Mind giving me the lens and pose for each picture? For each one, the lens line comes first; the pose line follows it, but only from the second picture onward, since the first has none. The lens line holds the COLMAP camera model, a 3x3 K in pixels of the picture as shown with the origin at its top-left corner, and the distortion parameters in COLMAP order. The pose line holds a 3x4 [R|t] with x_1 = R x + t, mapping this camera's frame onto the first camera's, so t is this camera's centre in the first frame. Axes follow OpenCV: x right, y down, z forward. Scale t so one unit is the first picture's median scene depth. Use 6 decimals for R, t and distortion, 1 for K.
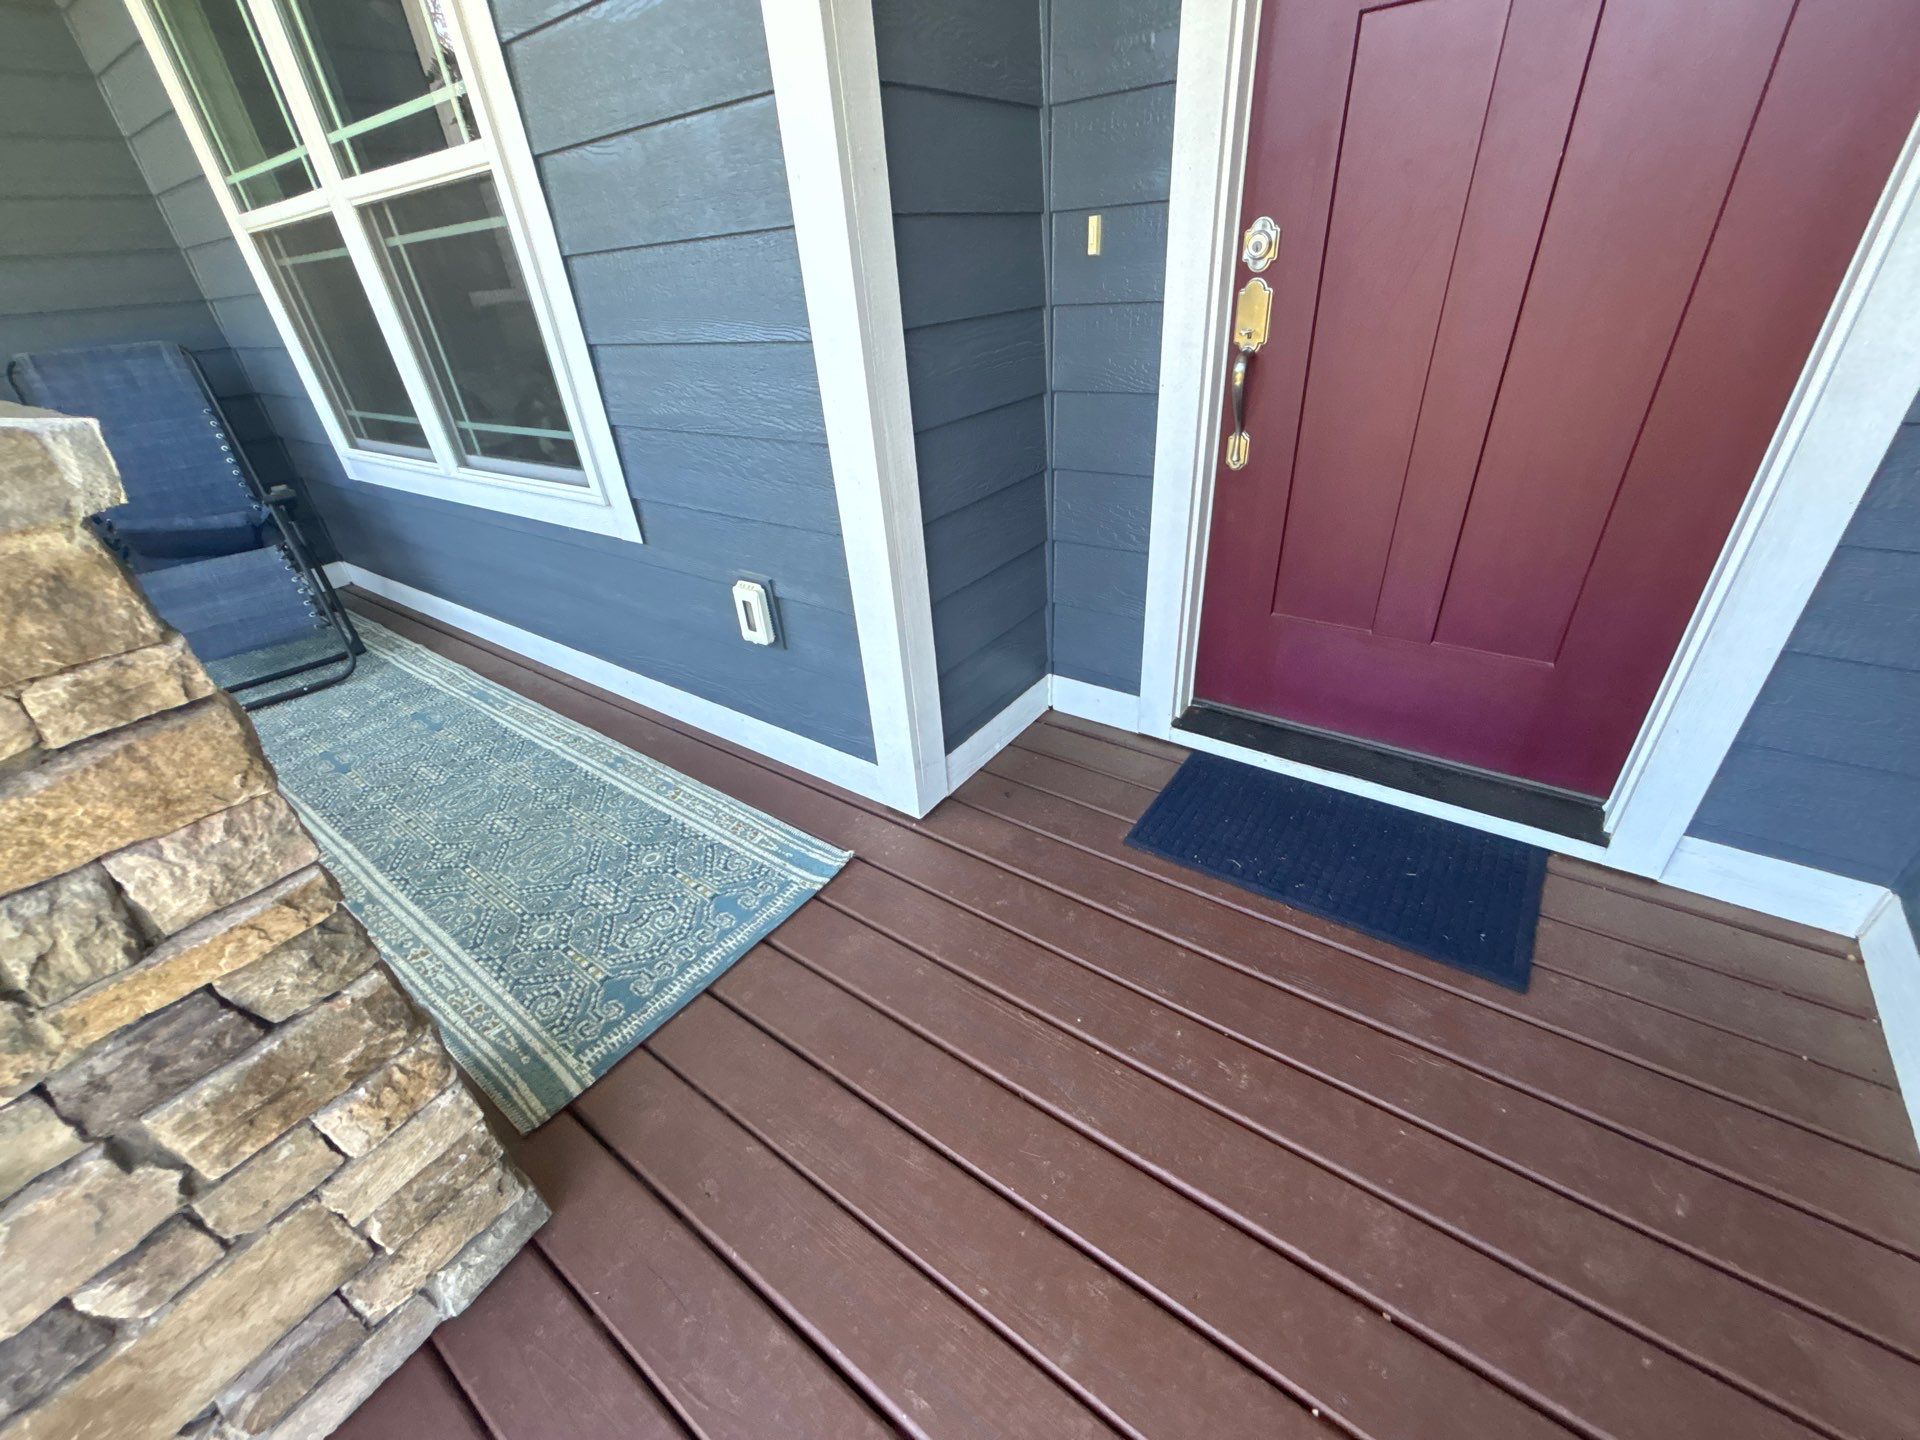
lens RADIAL K [[761.1, 0, 960.0], [0, 761.1, 720.0], [0, 0, 1]] dist [0.001778, 0.000306]
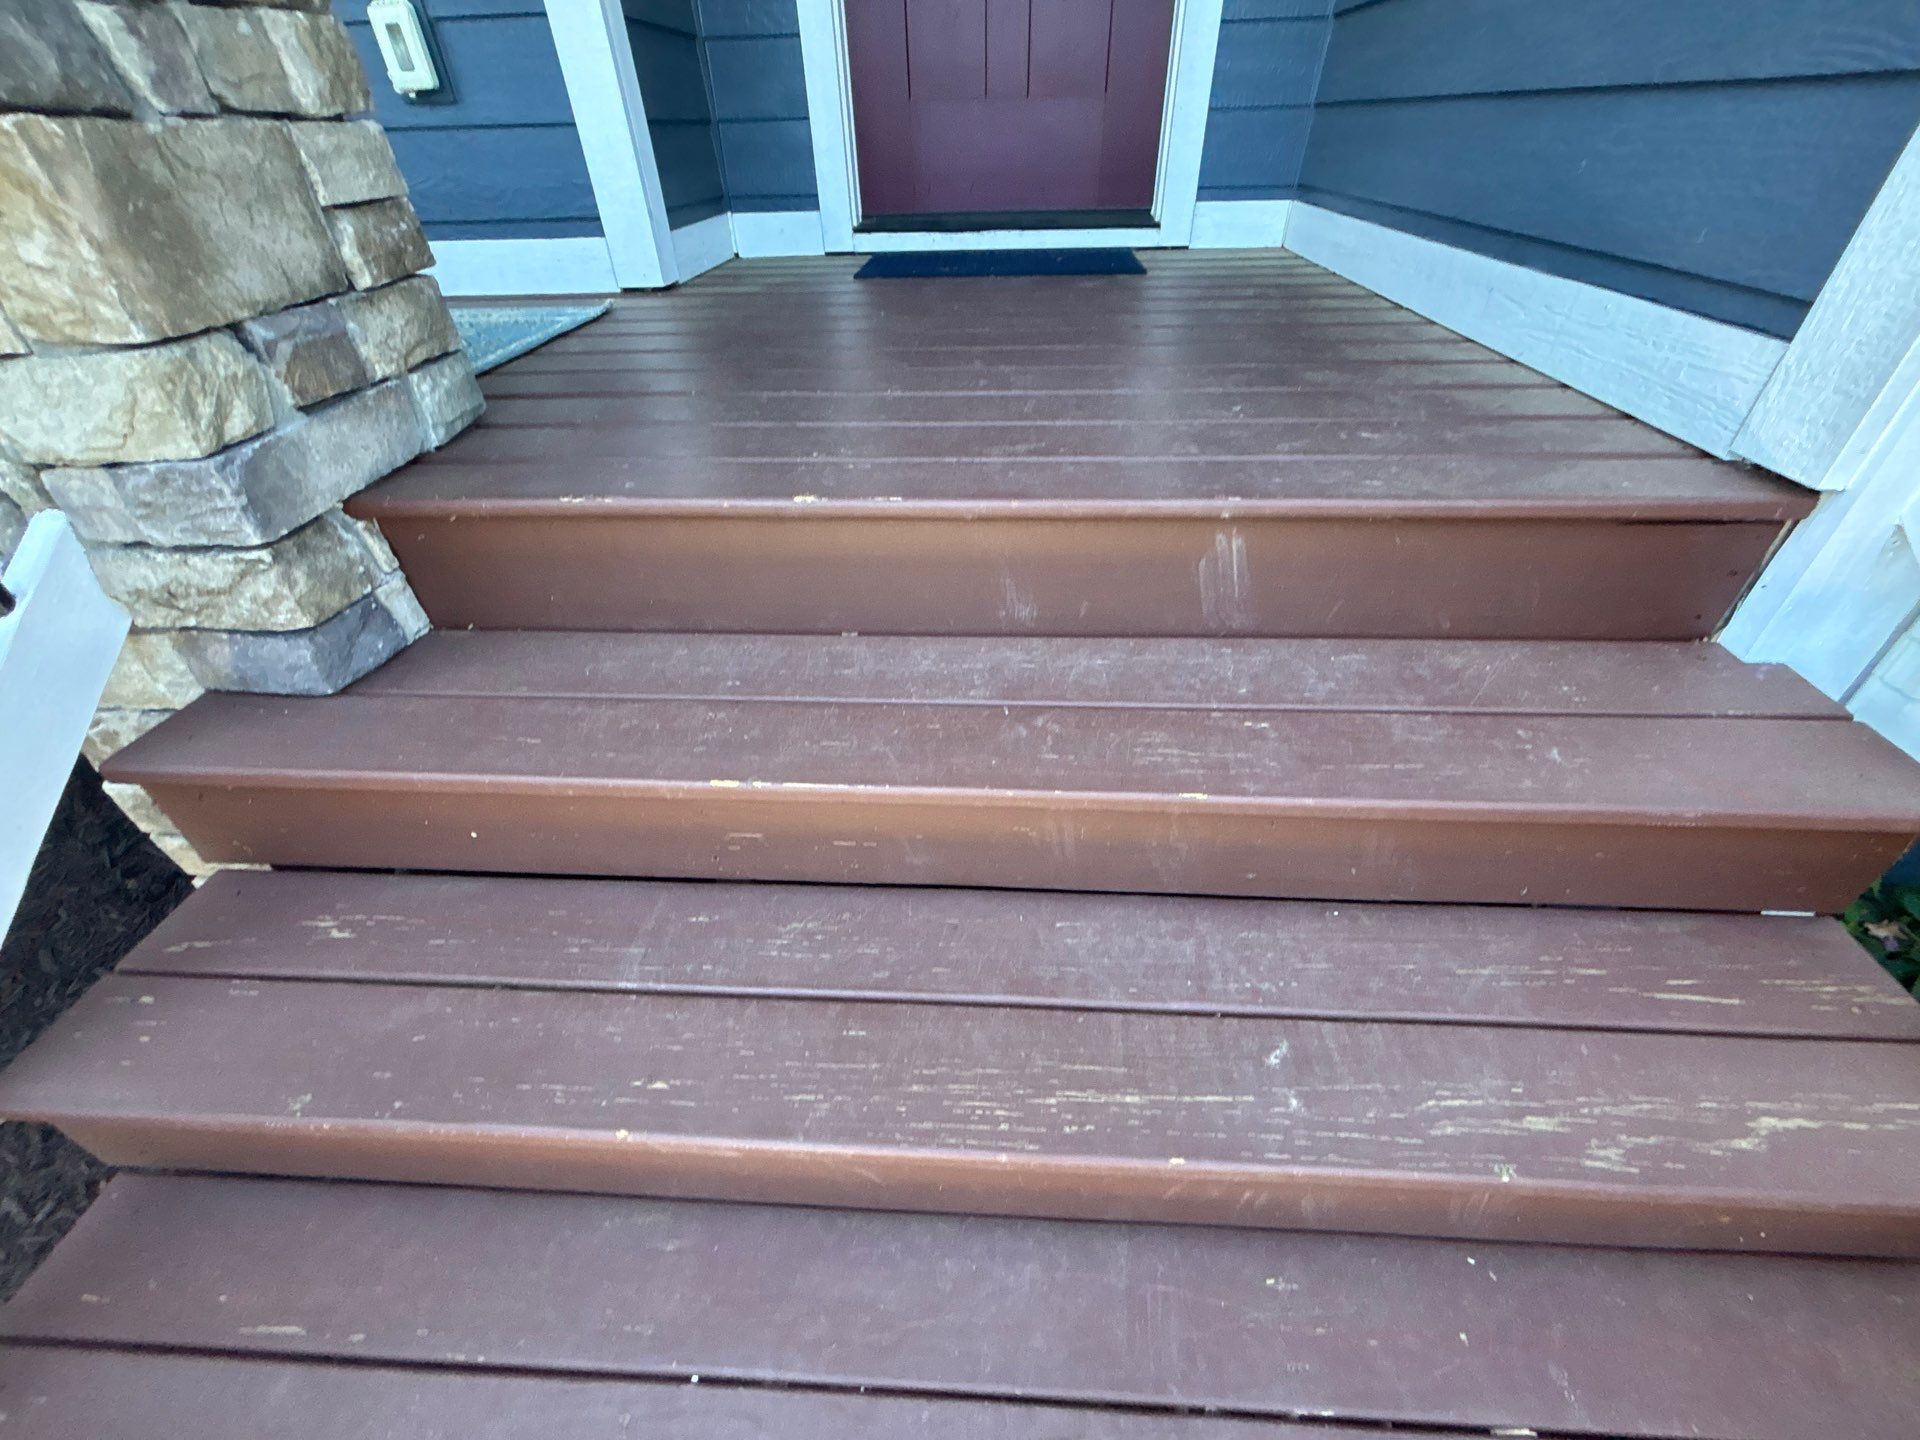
lens RADIAL K [[761.1, 0, 960.0], [0, 761.1, 720.0], [0, 0, 1]] dist [0.001778, 0.000306]
pose [[0.843090, -0.289597, 0.453137, -0.356290], [0.243072, 0.956845, 0.159262, 0.631614], [-0.479703, -0.024128, 0.877099, -0.112257]]
